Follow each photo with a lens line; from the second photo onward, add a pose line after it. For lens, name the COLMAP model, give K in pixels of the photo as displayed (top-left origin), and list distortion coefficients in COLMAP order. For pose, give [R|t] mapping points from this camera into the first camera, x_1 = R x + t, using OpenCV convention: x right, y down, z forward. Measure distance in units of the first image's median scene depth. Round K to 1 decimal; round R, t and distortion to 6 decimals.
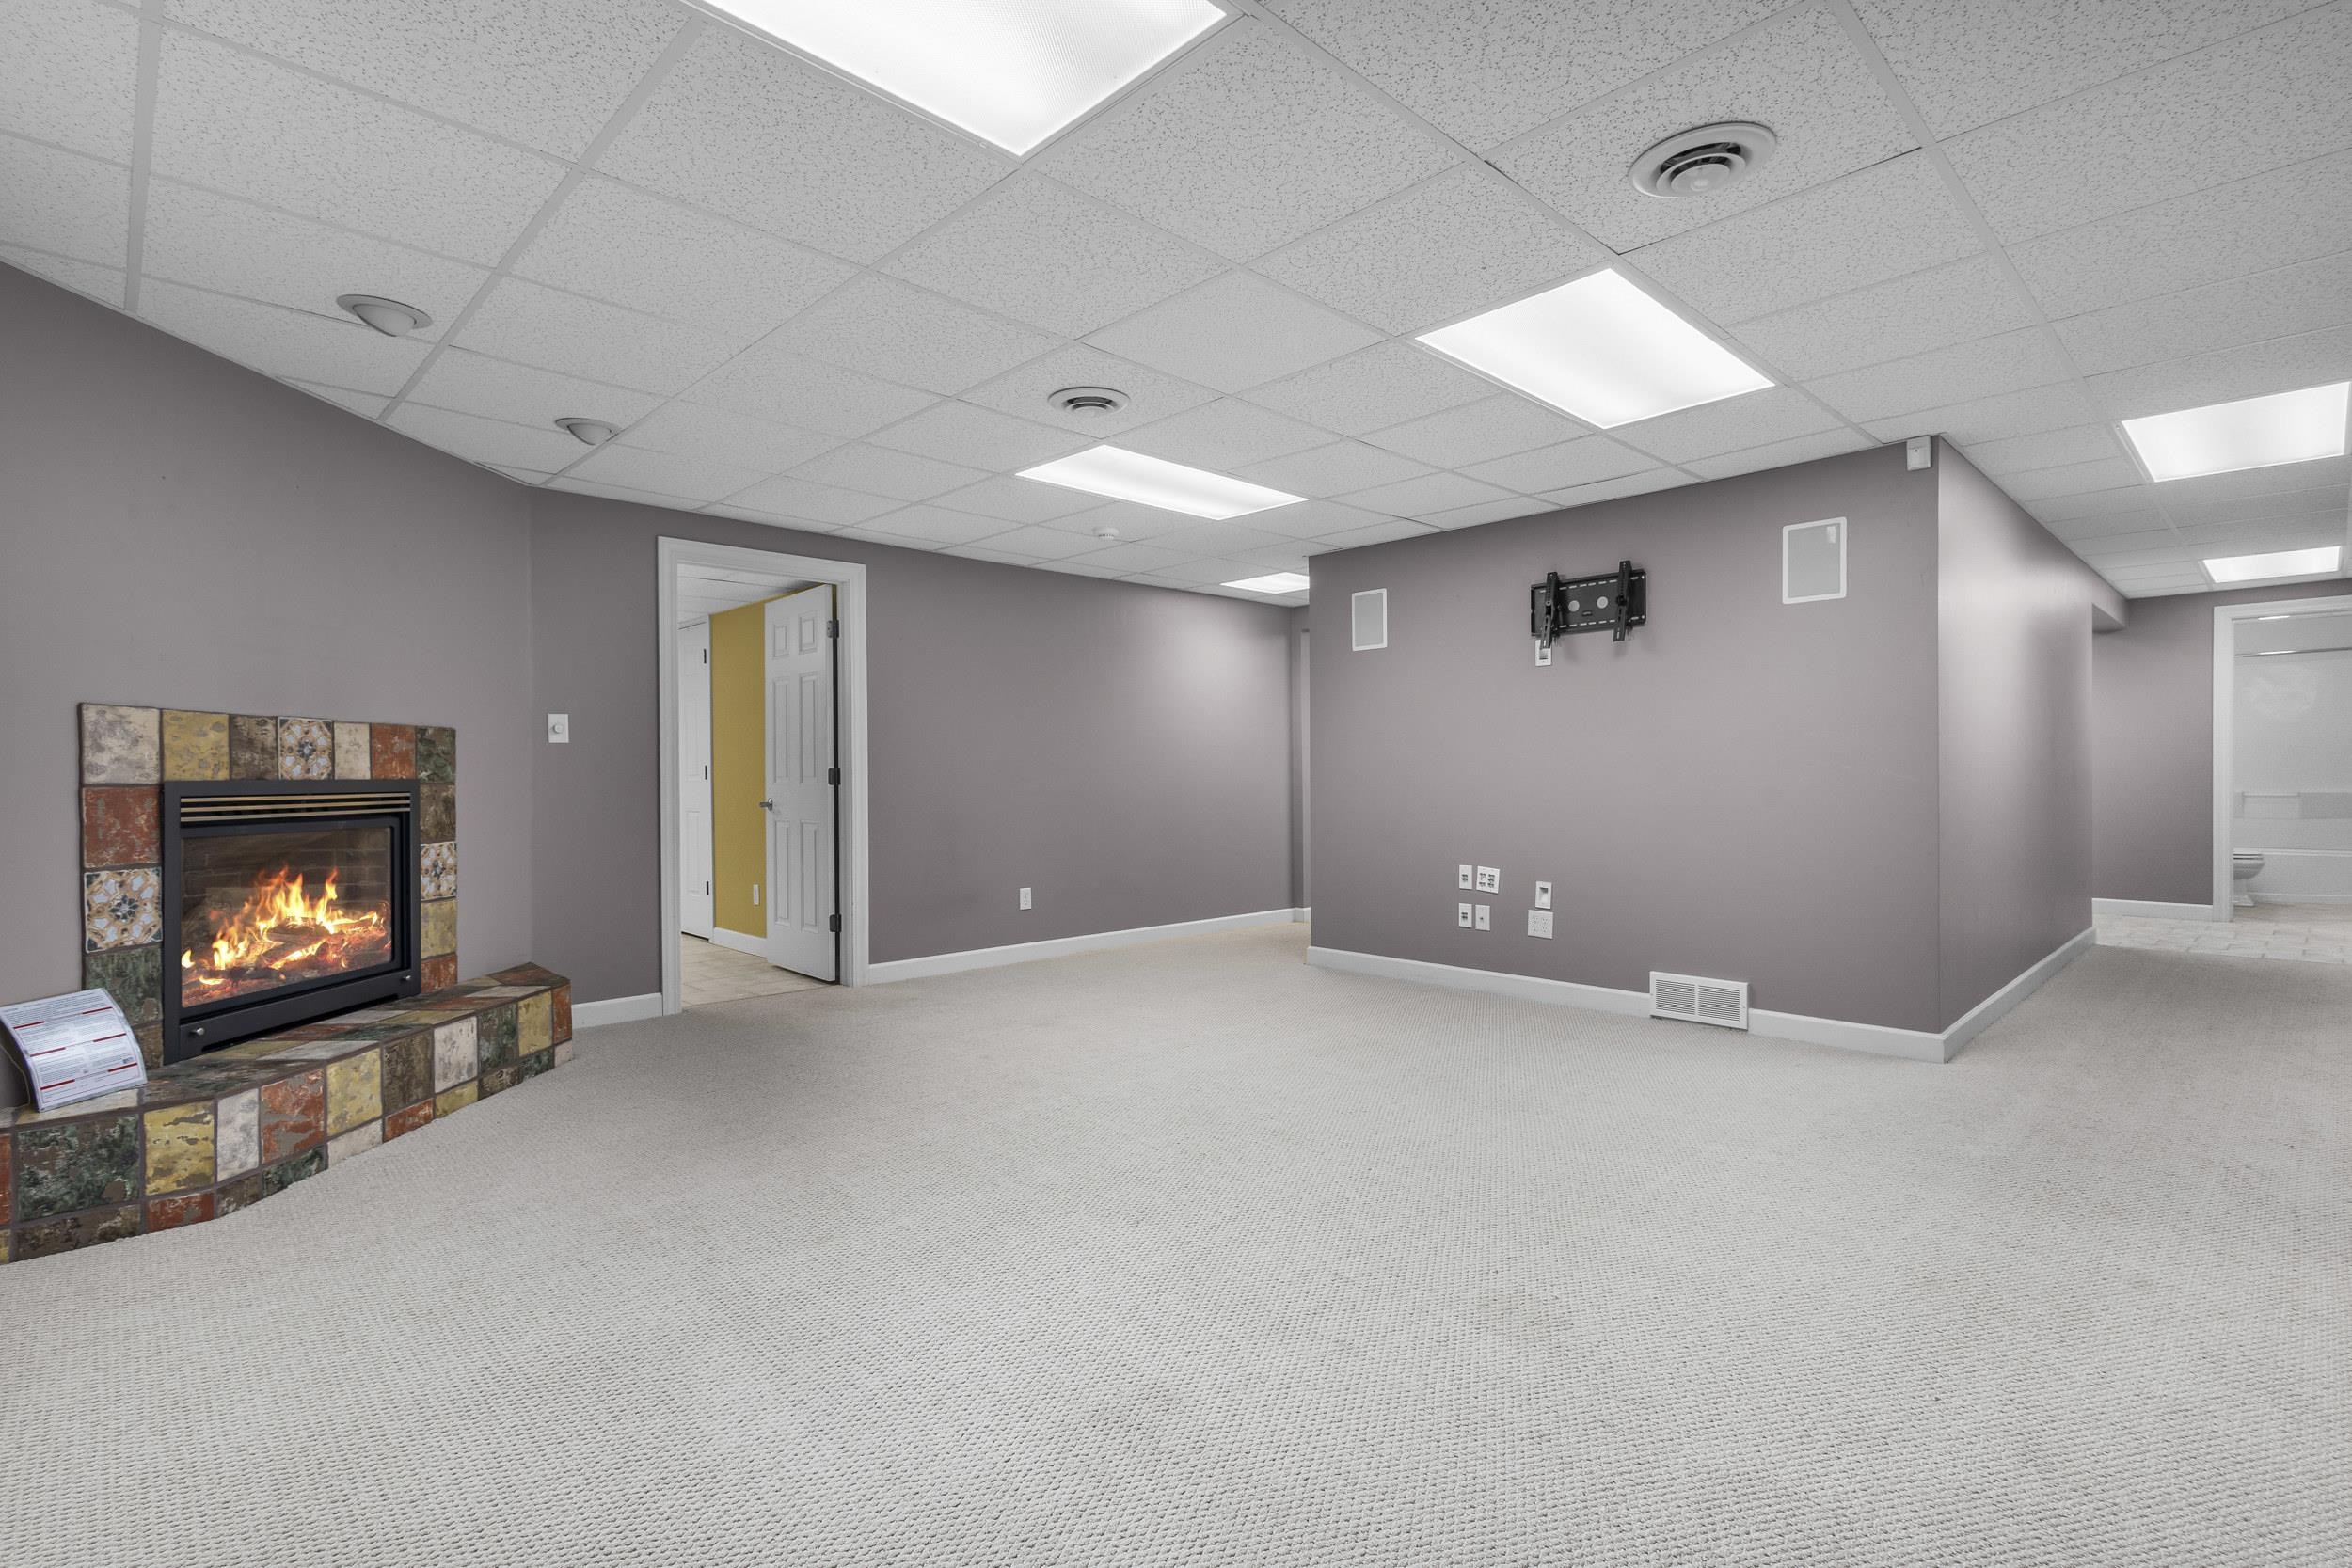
lens RADIAL K [[1092.8, 0, 1174.6], [0, 1092.8, 779.8], [0, 0, 1]] dist [0.005037, -0.002092]
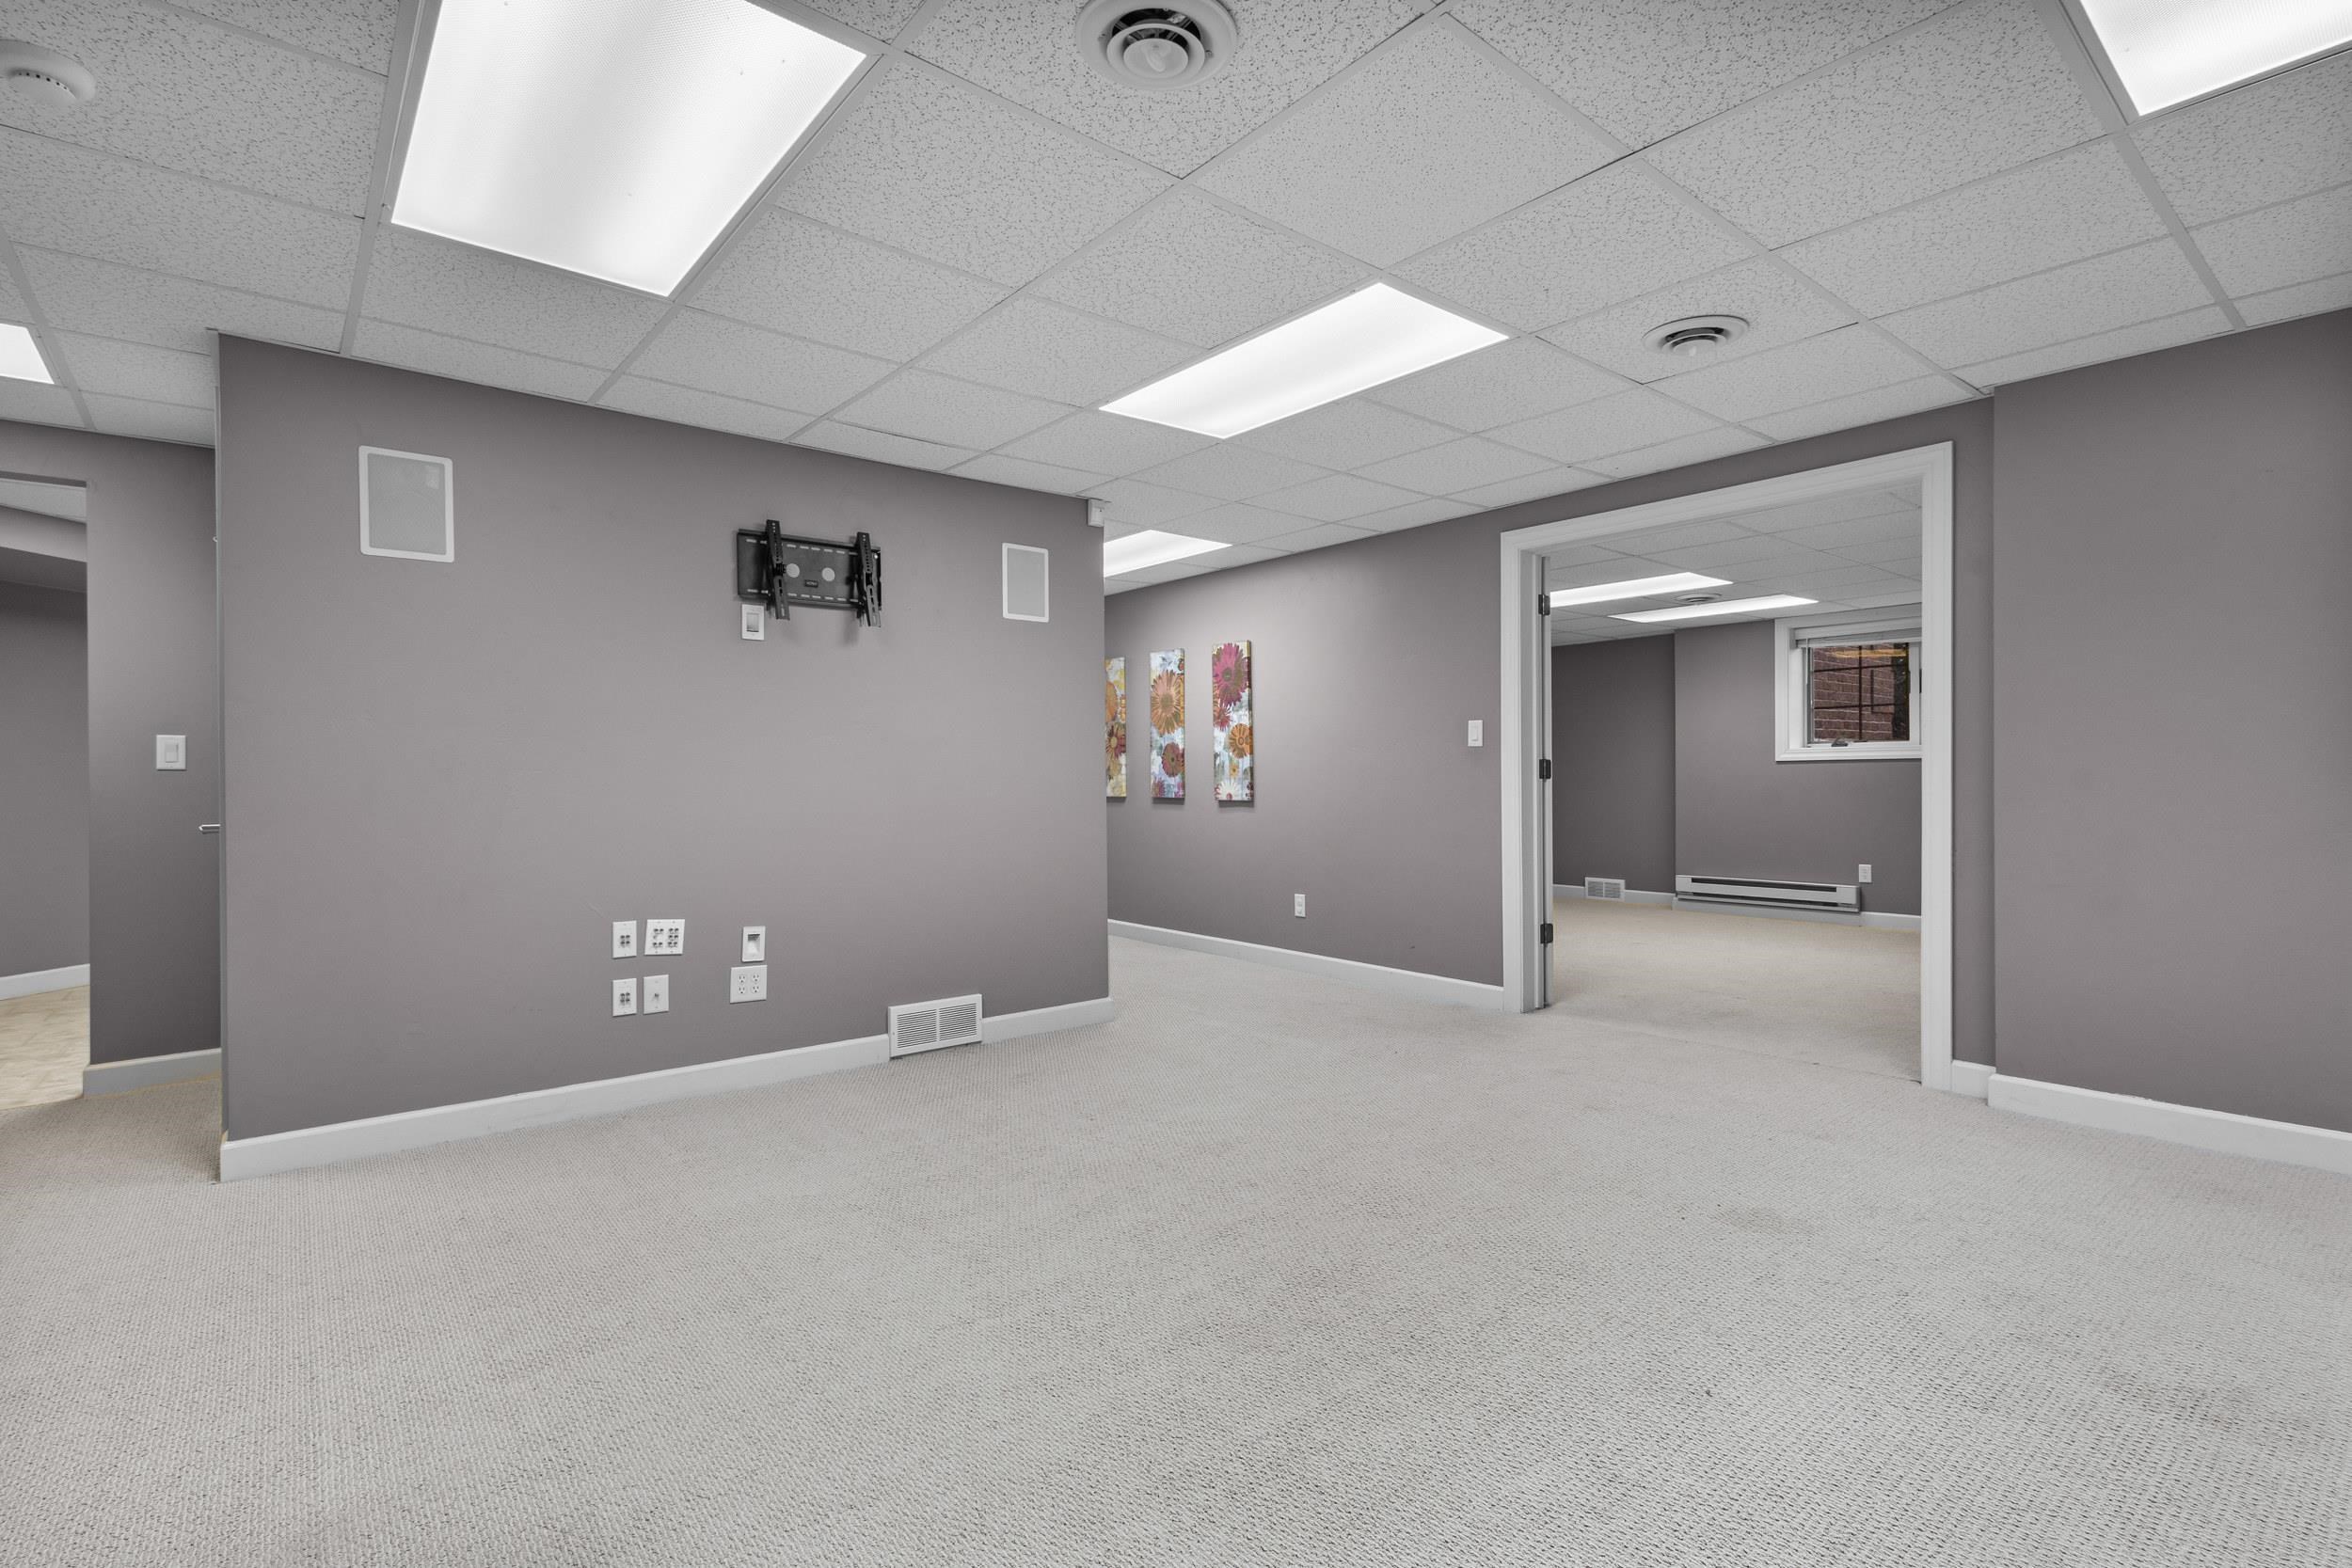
lens RADIAL K [[1092.8, 0, 1175.5], [0, 1092.8, 780.9], [0, 0, 1]] dist [0.005037, -0.002092]
pose [[0.078889, 0.000137, 0.996883, -1.117973], [0.007439, 0.999972, -0.000726, -0.012438], [-0.996856, 0.007474, 0.078886, 1.854452]]
